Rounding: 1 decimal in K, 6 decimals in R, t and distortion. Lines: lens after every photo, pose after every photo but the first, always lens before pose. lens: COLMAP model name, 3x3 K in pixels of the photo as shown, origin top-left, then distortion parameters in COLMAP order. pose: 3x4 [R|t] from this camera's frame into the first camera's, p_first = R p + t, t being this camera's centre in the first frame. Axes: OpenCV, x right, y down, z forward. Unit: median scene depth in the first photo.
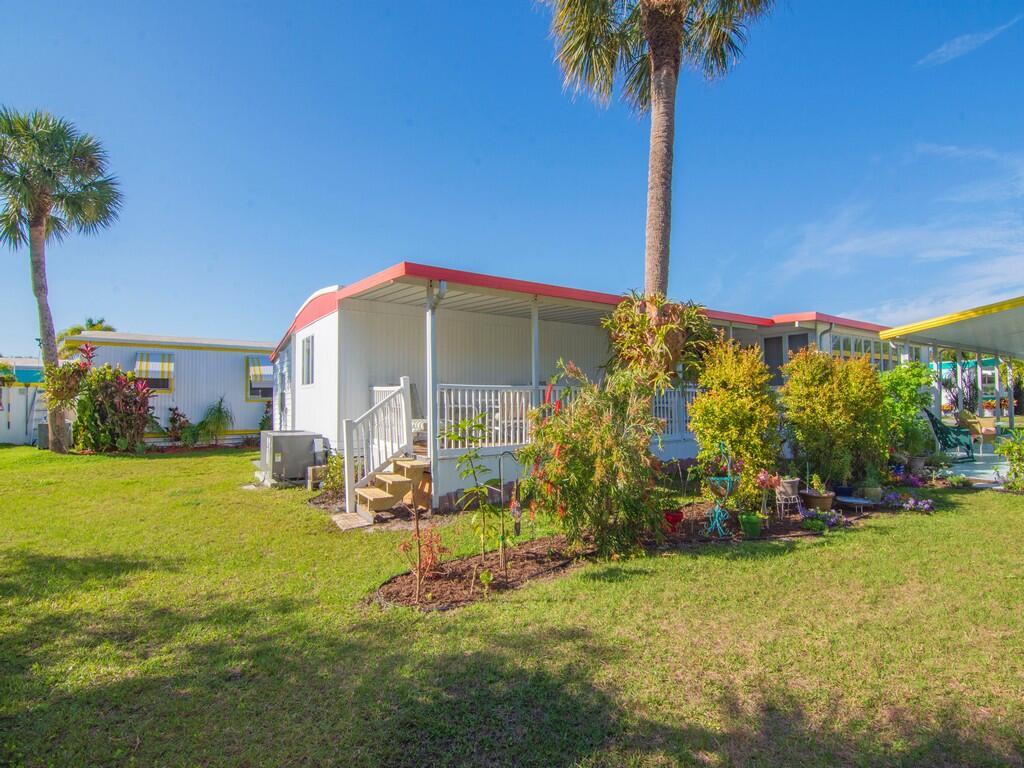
lens RADIAL K [[551.7, 0, 512.0], [0, 551.7, 384.0], [0, 0, 1]] dist [-0.017188, -0.001613]
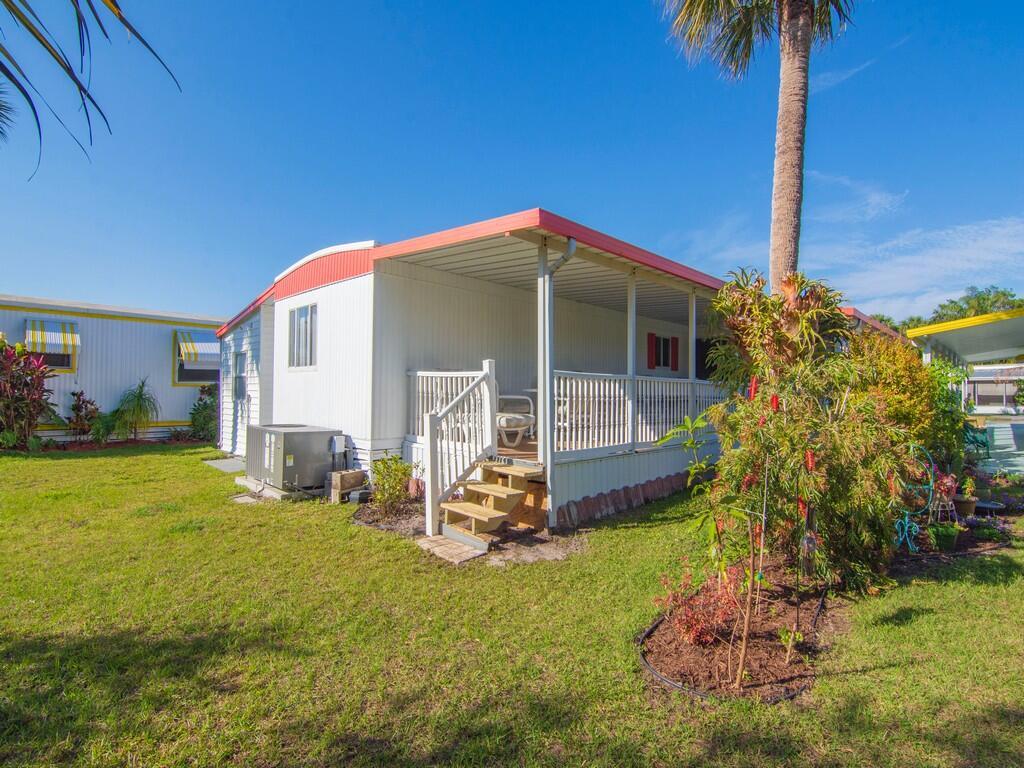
lens RADIAL K [[551.7, 0, 512.0], [0, 551.7, 384.0], [0, 0, 1]] dist [-0.017188, -0.001613]
pose [[0.978532, 0.021601, 0.204961, -0.234772], [-0.025163, 0.999574, 0.014786, 0.006670], [-0.204554, -0.019626, 0.978659, 0.157538]]
